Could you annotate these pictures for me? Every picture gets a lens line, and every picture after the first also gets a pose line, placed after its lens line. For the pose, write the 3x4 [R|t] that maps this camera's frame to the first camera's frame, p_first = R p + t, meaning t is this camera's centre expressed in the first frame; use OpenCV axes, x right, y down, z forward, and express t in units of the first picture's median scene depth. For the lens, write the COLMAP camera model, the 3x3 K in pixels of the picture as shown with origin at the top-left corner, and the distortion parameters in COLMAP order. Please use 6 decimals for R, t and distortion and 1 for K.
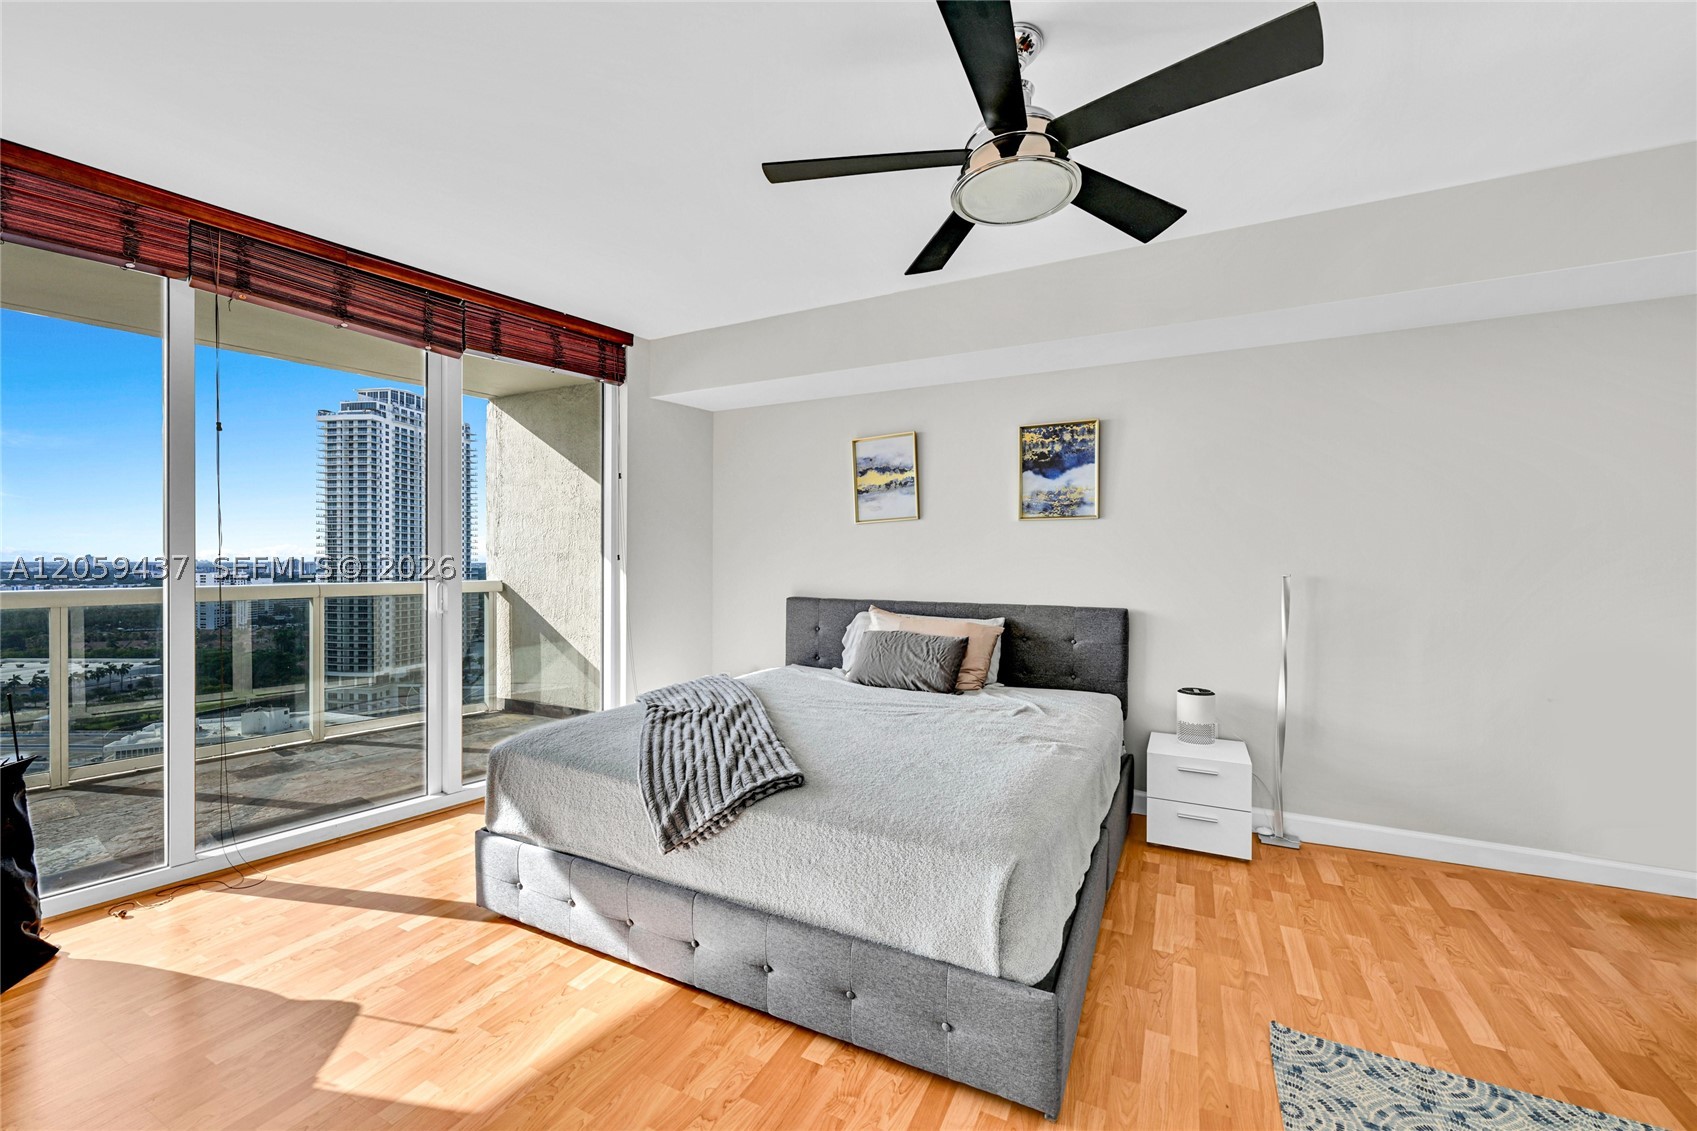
lens RADIAL K [[672.4, 0, 845.8], [0, 672.4, 571.5], [0, 0, 1]] dist [-0.001501, 0.000245]
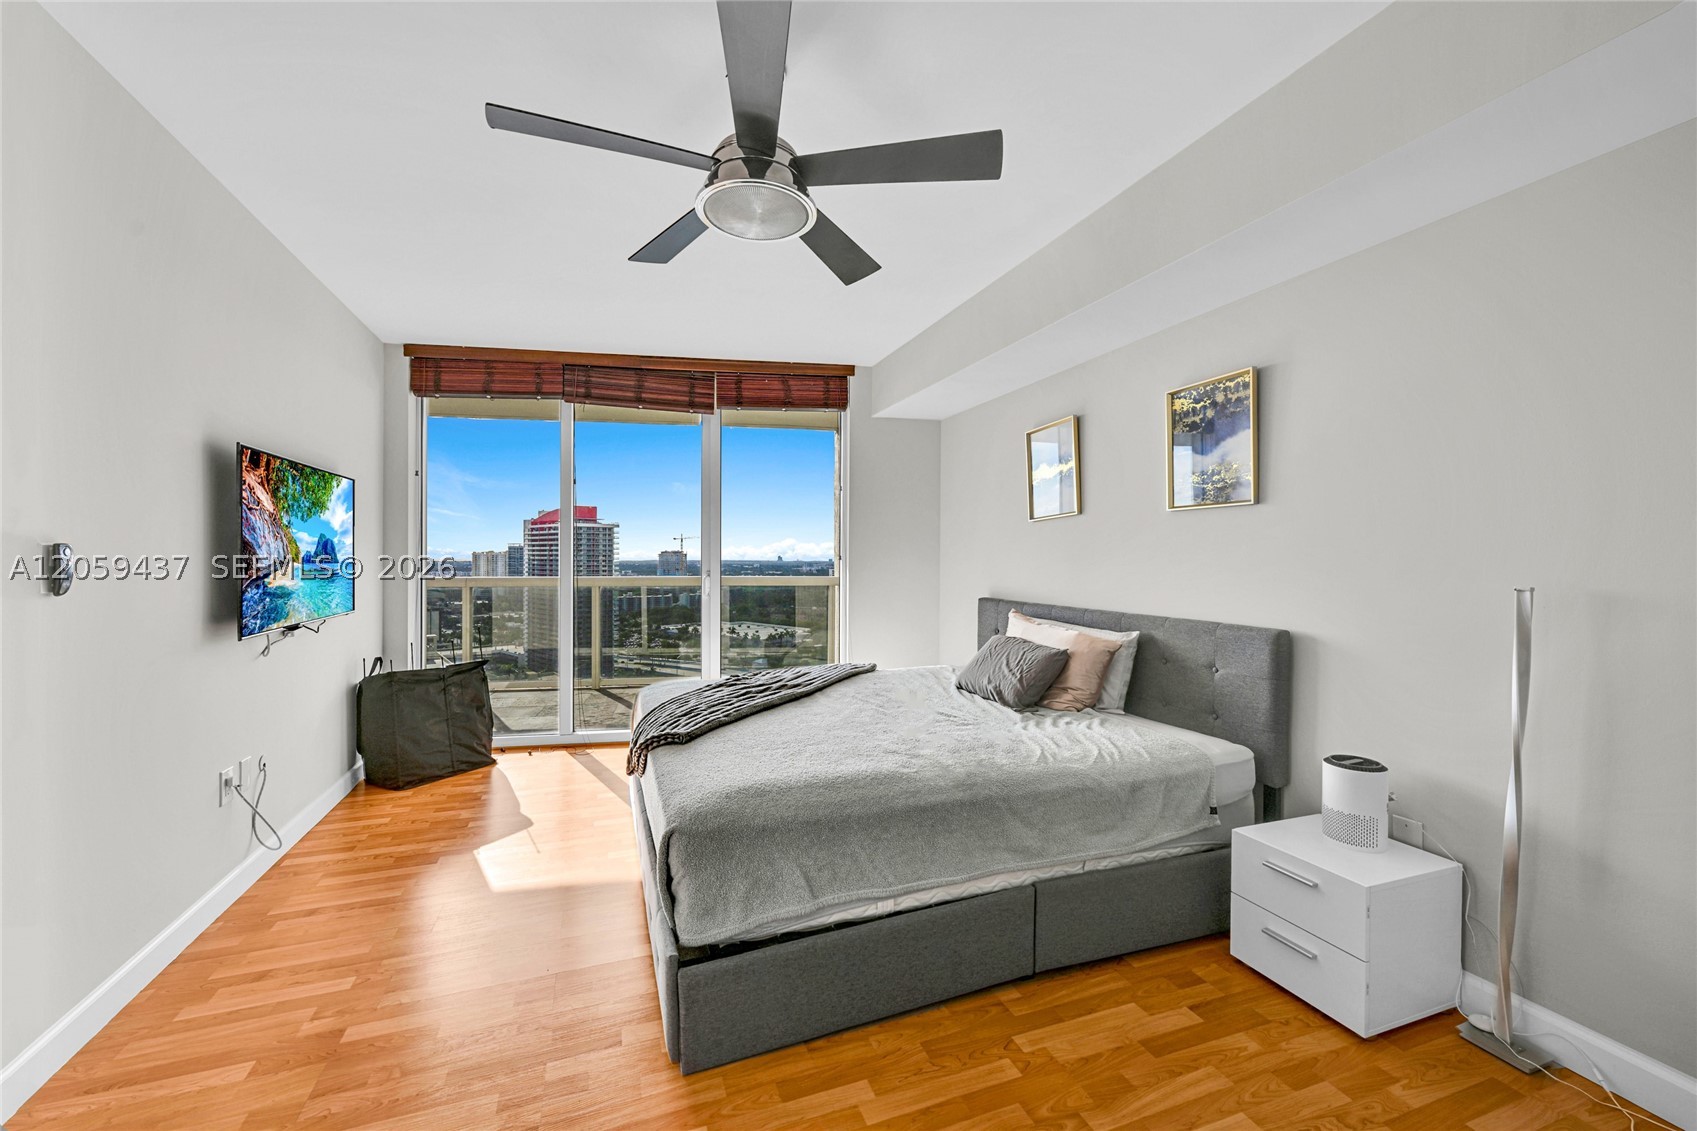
lens RADIAL K [[672.4, 0, 841.8], [0, 672.4, 571.2], [0, 0, 1]] dist [-0.001501, 0.000245]
pose [[0.729293, 0.012553, -0.684086, 0.581899], [-0.012874, 0.999906, 0.004624, -0.003806], [0.684080, 0.005435, 0.729387, 0.176835]]
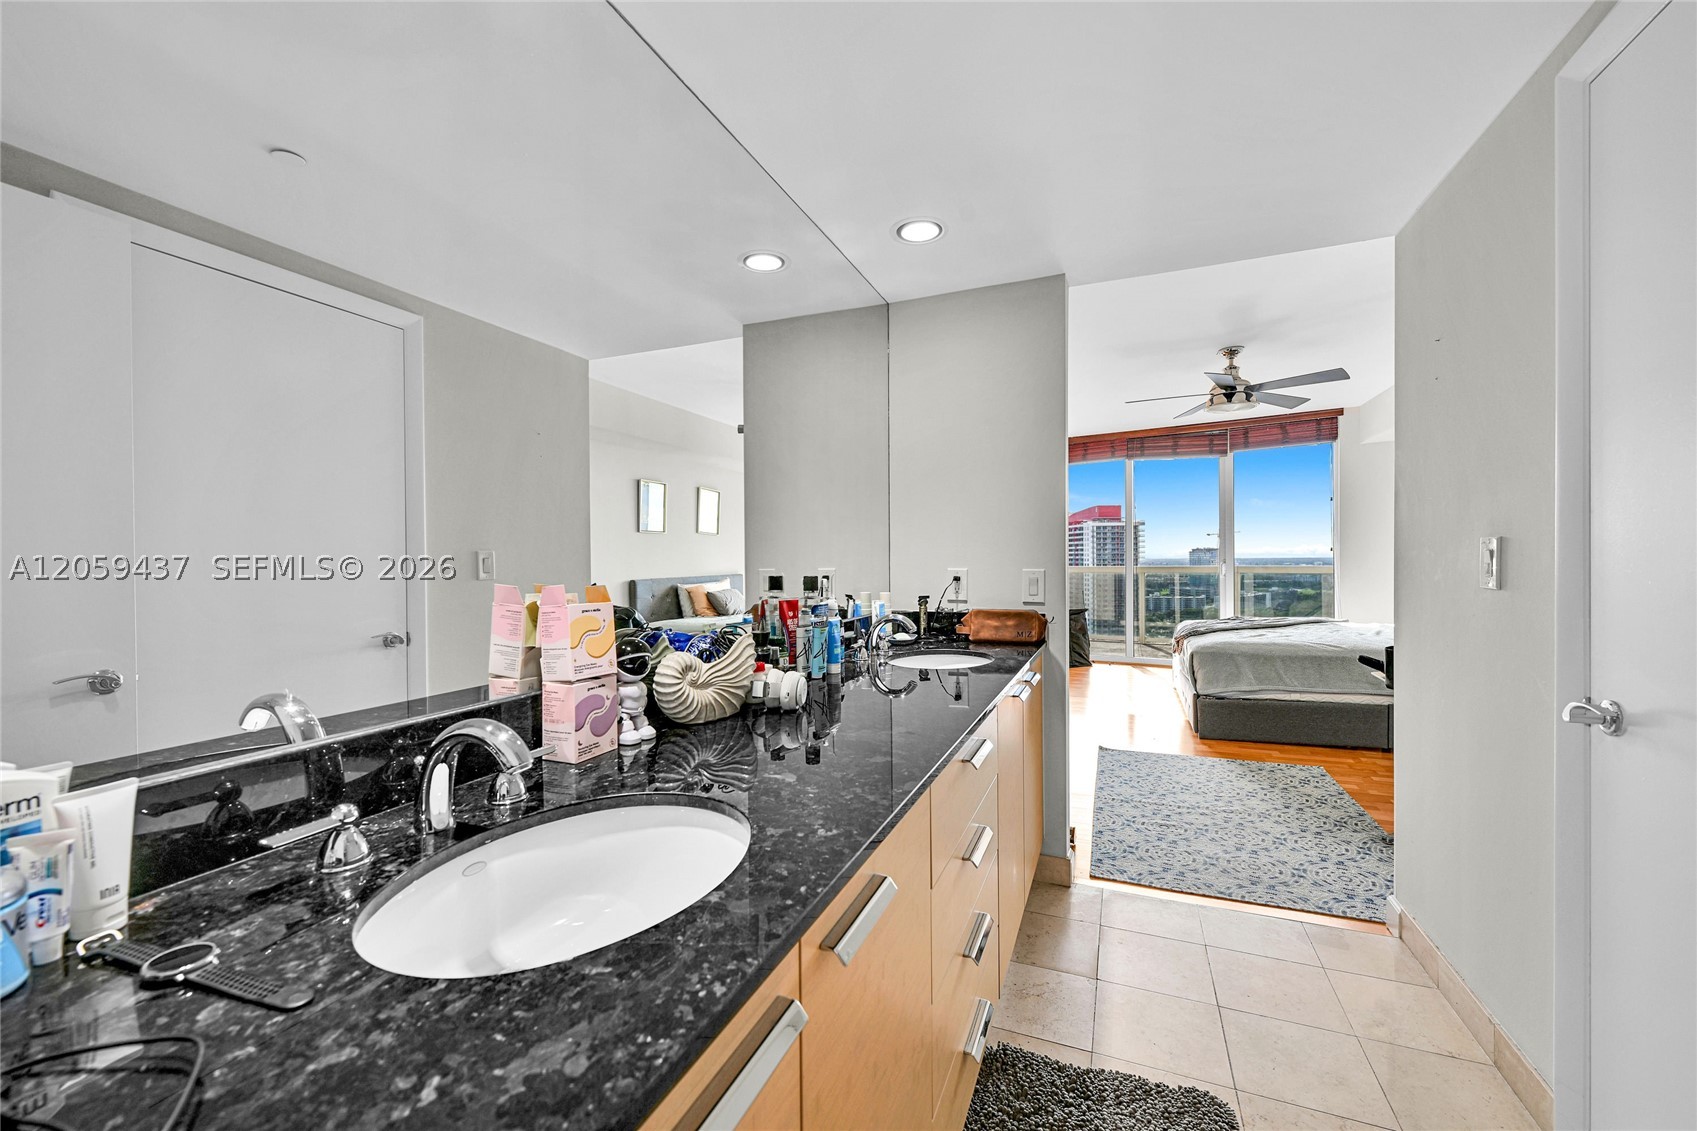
lens RADIAL K [[672.4, 0, 841.8], [0, 672.4, 569.8], [0, 0, 1]] dist [-0.001501, 0.000245]
pose [[0.074634, 0.015124, -0.997096, 1.519312], [-0.013432, 0.999810, 0.014160, 0.015395], [0.997121, 0.012336, 0.074823, -0.403225]]
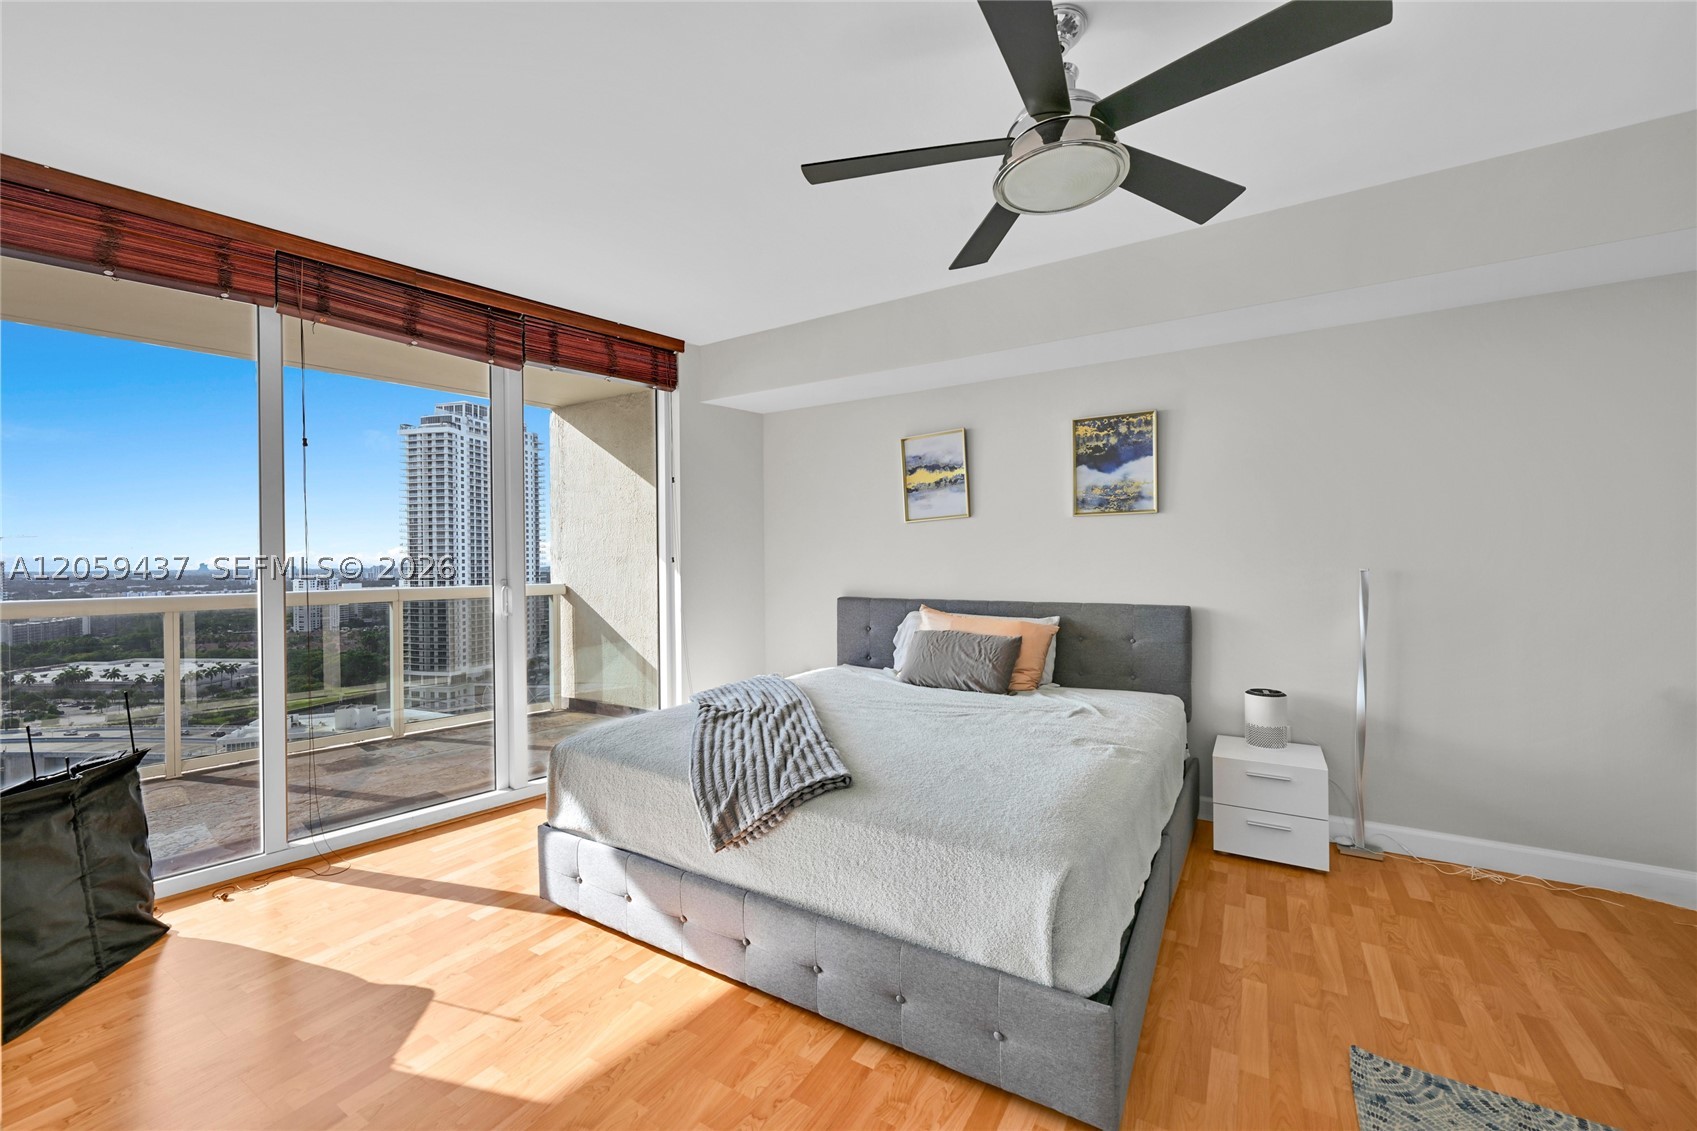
lens RADIAL K [[672.4, 0, 847.1], [0, 672.4, 569.1], [0, 0, 1]] dist [-0.001501, 0.000245]
pose [[0.996675, -0.012116, -0.080575, 0.009585], [0.011891, 0.999924, -0.003273, -0.000130], [0.080609, 0.002304, 0.996743, 0.004313]]
